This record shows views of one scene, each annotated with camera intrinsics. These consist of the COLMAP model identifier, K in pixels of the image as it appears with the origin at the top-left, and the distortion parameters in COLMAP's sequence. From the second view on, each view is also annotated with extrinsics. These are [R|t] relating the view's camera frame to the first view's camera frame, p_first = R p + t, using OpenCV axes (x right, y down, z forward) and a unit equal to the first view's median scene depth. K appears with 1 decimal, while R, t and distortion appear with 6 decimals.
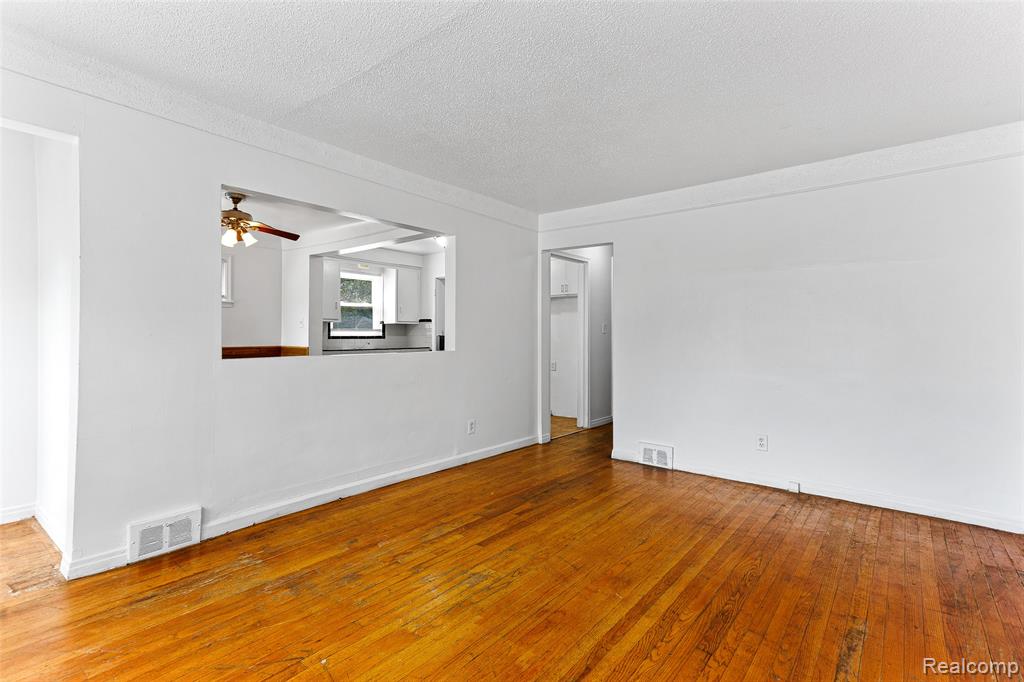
lens RADIAL K [[482.9, 0, 506.3], [0, 482.9, 332.8], [0, 0, 1]] dist [0.031691, 0.000972]
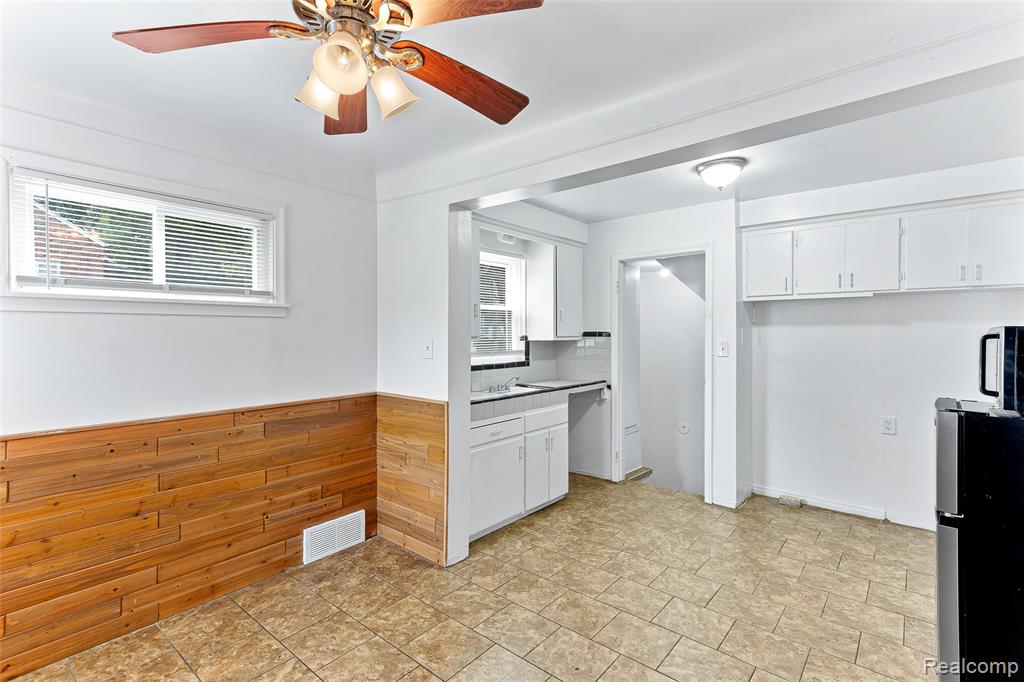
lens RADIAL K [[482.9, 0, 506.3], [0, 482.9, 332.8], [0, 0, 1]] dist [0.031691, 0.000972]
pose [[0.999900, -0.003762, -0.013657, -0.591178], [0.003823, 0.999983, 0.004461, -0.066299], [0.013640, -0.004513, 0.999897, 0.918658]]
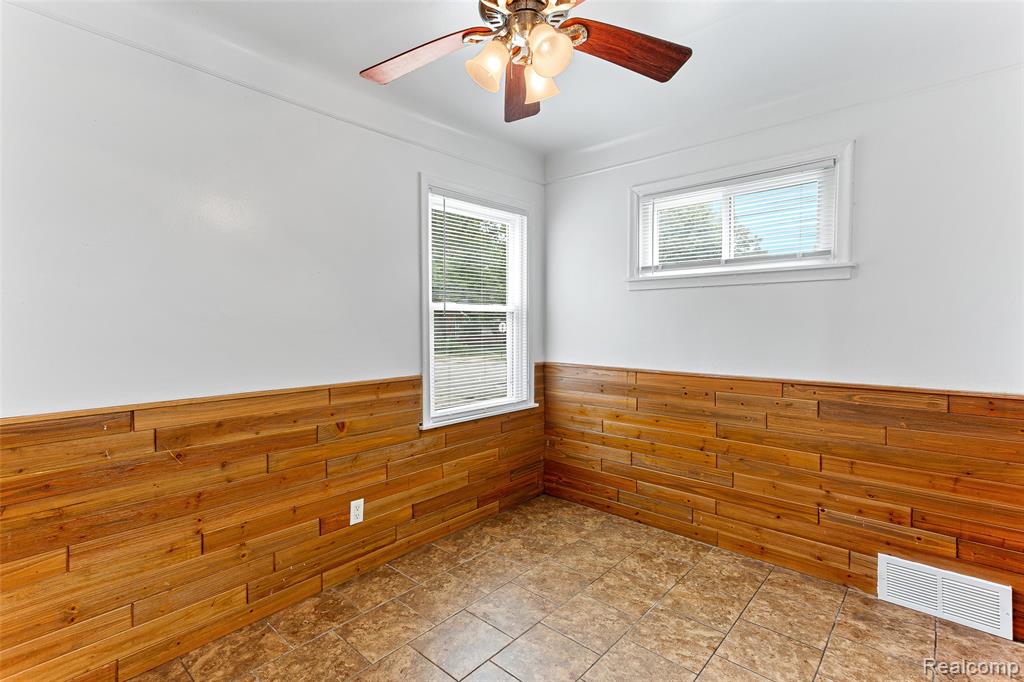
lens RADIAL K [[482.9, 0, 506.3], [0, 482.9, 332.8], [0, 0, 1]] dist [0.031691, 0.000972]
pose [[-0.048541, 0.017075, -0.998675, -0.289072], [0.004549, 0.999847, 0.016874, -0.030575], [0.998811, -0.003724, -0.048611, 1.281019]]
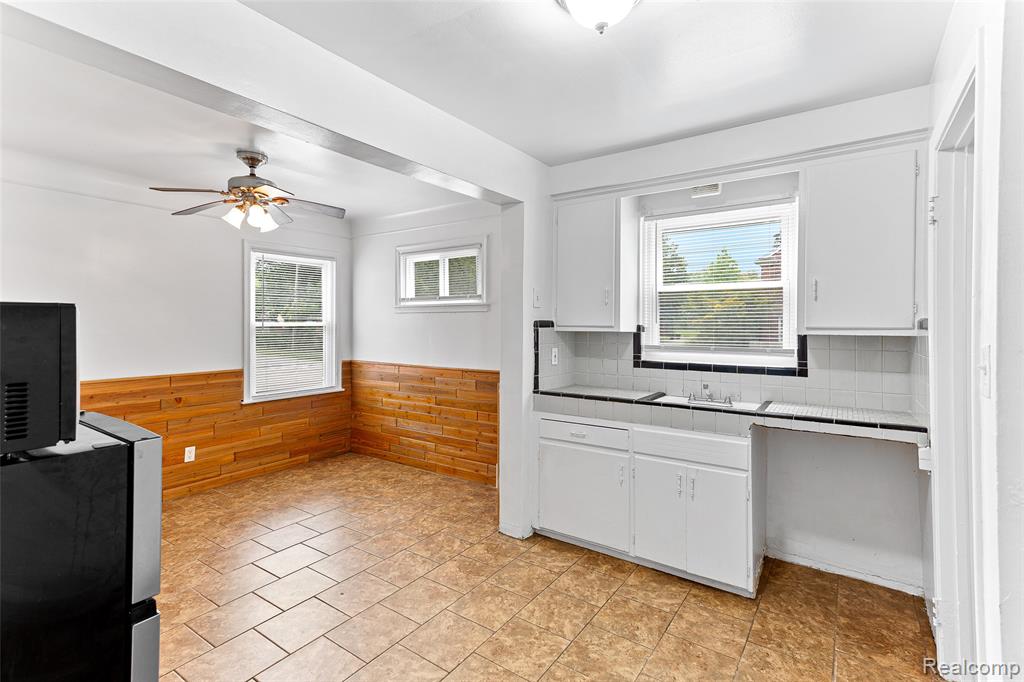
lens RADIAL K [[483.5, 0, 501.7], [0, 483.5, 321.4], [0, 0, 1]] dist [0.029759, 0.000382]
pose [[0.066364, -0.009936, -0.997746, 0.187631], [0.002310, 0.999949, -0.009805, -0.053746], [0.997793, -0.001654, 0.066383, 1.660851]]
